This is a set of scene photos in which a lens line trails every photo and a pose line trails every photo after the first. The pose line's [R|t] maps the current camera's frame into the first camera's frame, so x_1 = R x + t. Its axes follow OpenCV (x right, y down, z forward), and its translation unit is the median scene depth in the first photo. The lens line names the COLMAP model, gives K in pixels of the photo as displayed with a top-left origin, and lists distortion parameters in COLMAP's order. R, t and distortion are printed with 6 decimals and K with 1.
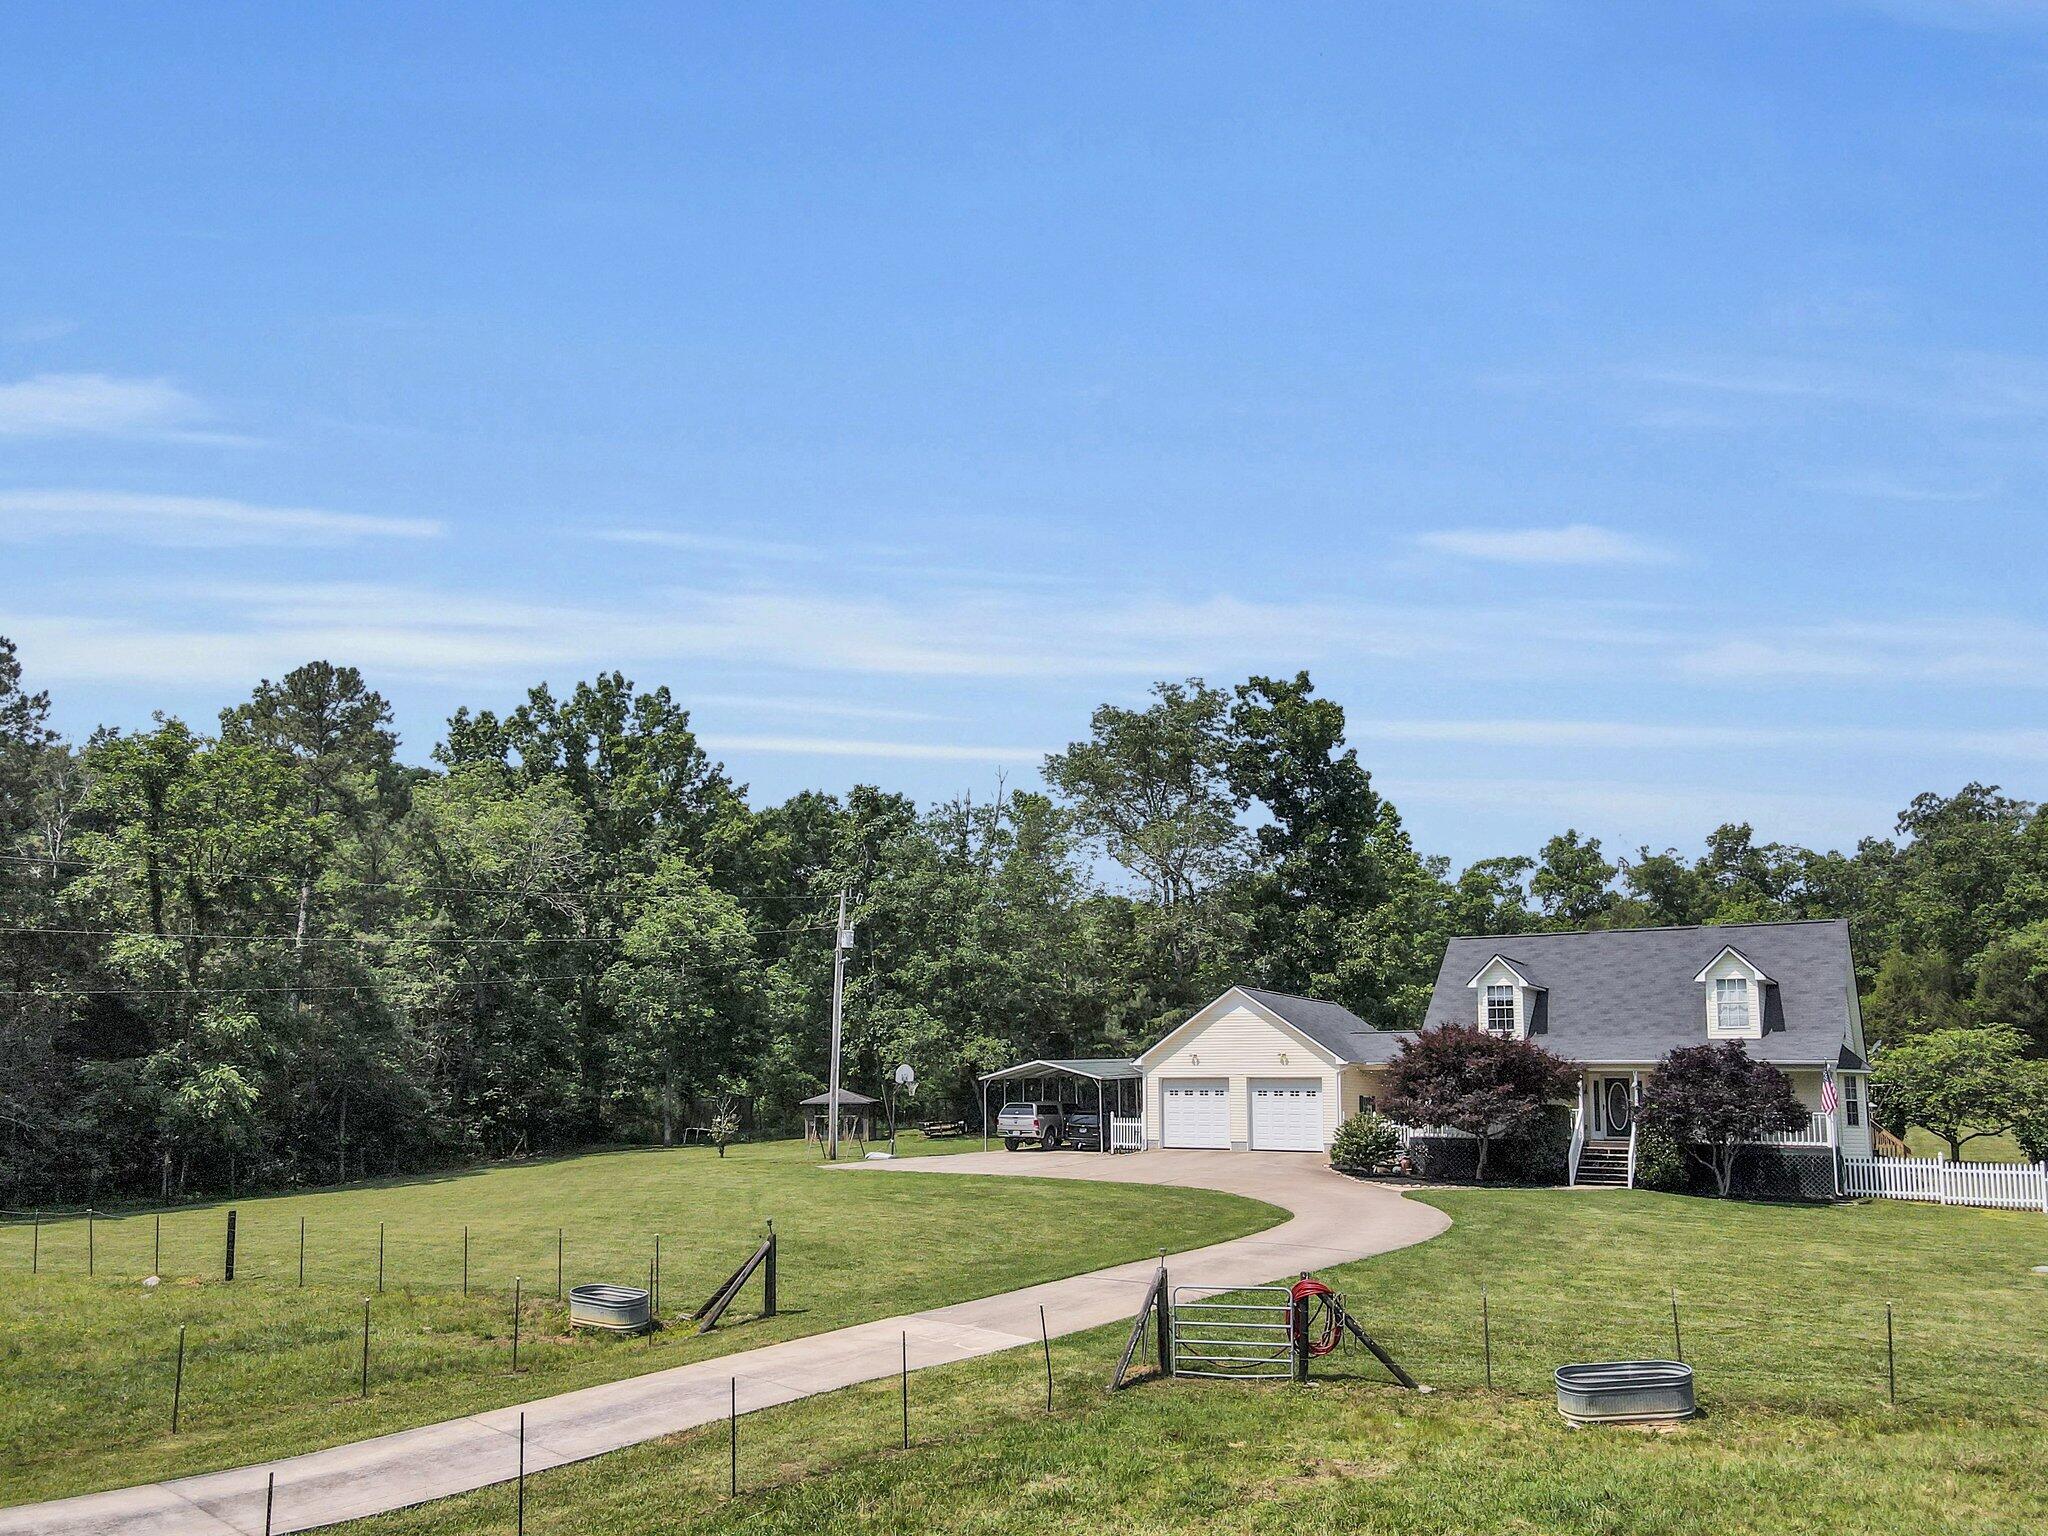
lens RADIAL K [[1512.4, 0, 1011.6], [0, 1512.4, 896.3], [0, 0, 1]] dist [0.003575, 0.010947]
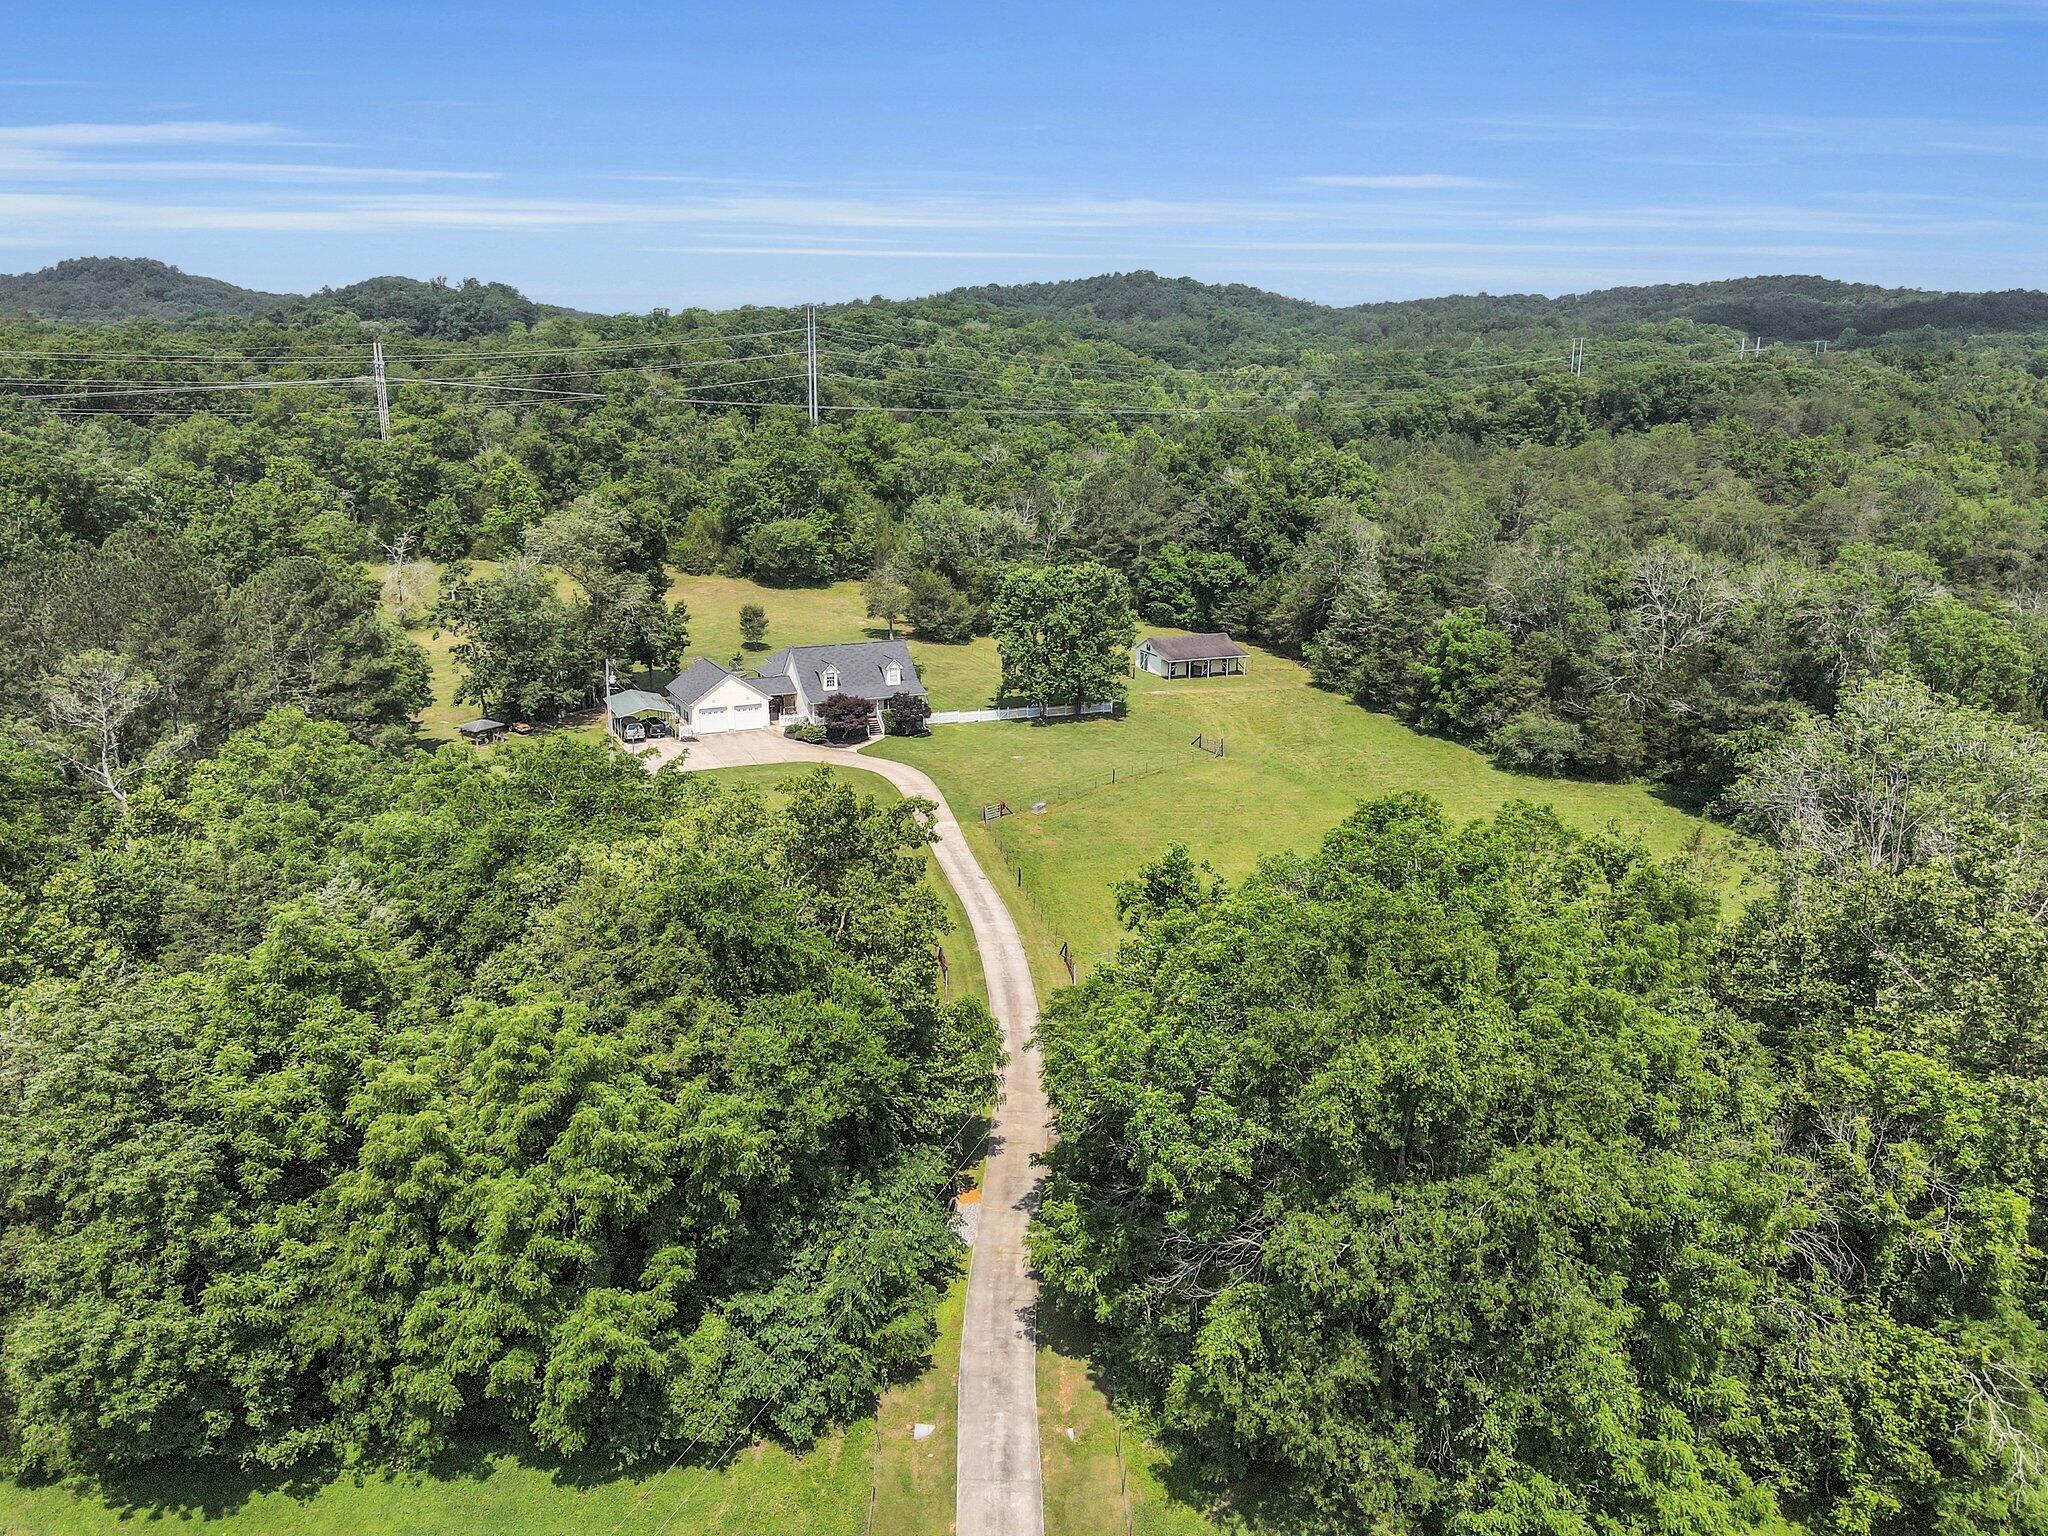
lens RADIAL K [[1512.4, 0, 1002.2], [0, 1512.4, 761.5], [0, 0, 1]] dist [0.003575, 0.010947]
pose [[0.536894, -0.216703, 0.815343, -1.717234], [-0.118539, 0.937483, 0.327223, -0.690741], [-0.835280, -0.272334, 0.477641, -0.687205]]
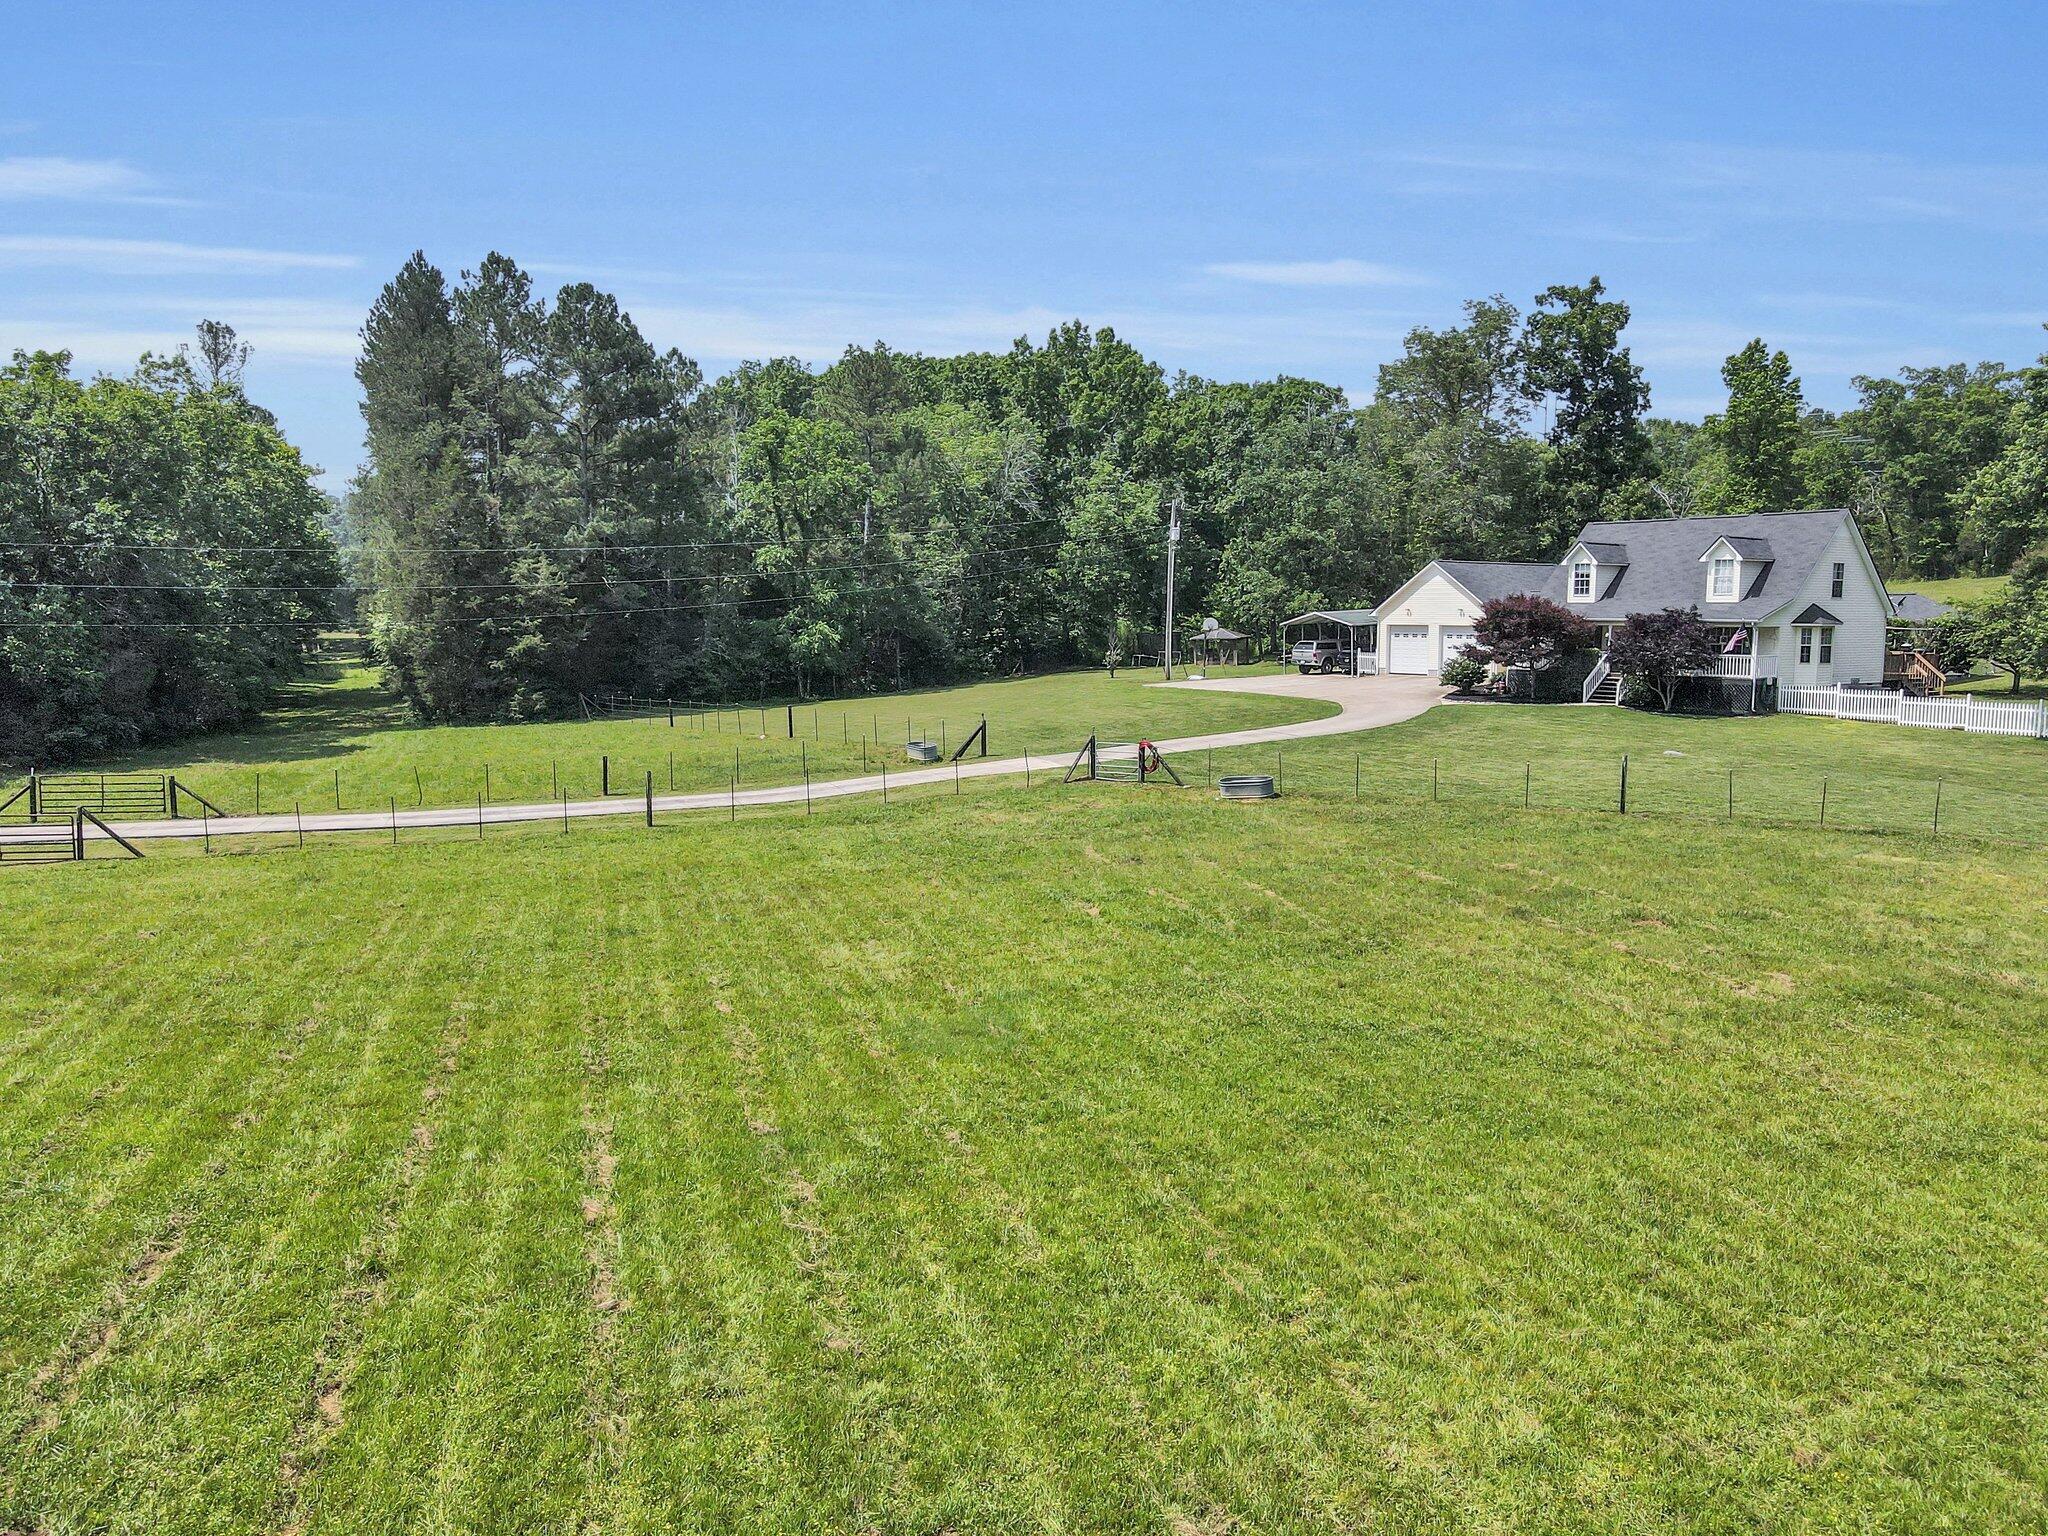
lens RADIAL K [[1512.4, 0, 1019.5], [0, 1512.4, 715.6], [0, 0, 1]] dist [0.003575, 0.010947]
pose [[0.915998, 0.016914, -0.400827, 0.343597], [0.065208, 0.979548, 0.190351, -0.088355], [0.395849, -0.200498, 0.896161, -0.423506]]
